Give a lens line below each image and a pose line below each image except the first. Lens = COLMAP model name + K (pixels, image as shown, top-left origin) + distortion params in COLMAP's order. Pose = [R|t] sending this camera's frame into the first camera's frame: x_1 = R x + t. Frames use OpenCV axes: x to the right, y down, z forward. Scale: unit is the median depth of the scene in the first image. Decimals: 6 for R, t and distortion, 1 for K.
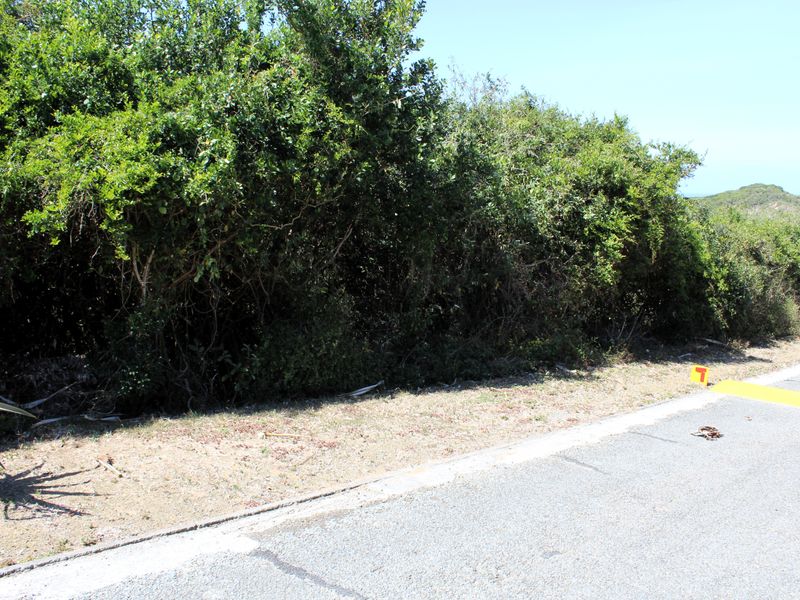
lens RADIAL K [[724.2, 0, 397.6], [0, 724.2, 297.4], [0, 0, 1]] dist [-0.089664, 0.000000]
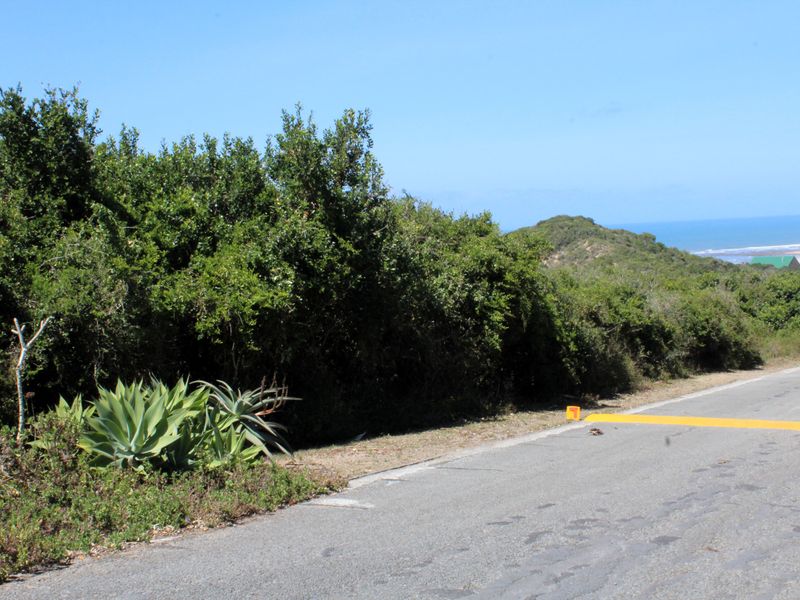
lens RADIAL K [[1104.0, 0, 400.4], [0, 1104.0, 299.9], [0, 0, 1]] dist [-0.065153, 0.000000]
pose [[0.947421, -0.062150, 0.313896, -0.458817], [0.092051, 0.992427, -0.081338, 0.034453], [-0.306464, 0.105956, 0.945967, -0.772835]]
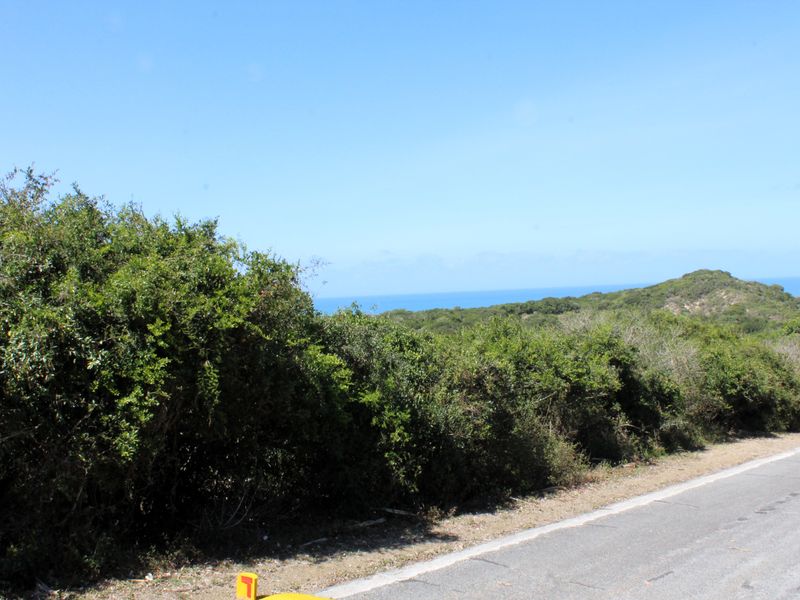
lens RADIAL K [[866.8, 0, 401.2], [0, 866.8, 300.9], [0, 0, 1]] dist [-0.071865, 0.000000]
pose [[0.991134, -0.037445, 0.127480, 0.440127], [0.054641, 0.989448, -0.134190, -0.043369], [-0.121110, 0.139966, 0.982722, 0.120143]]
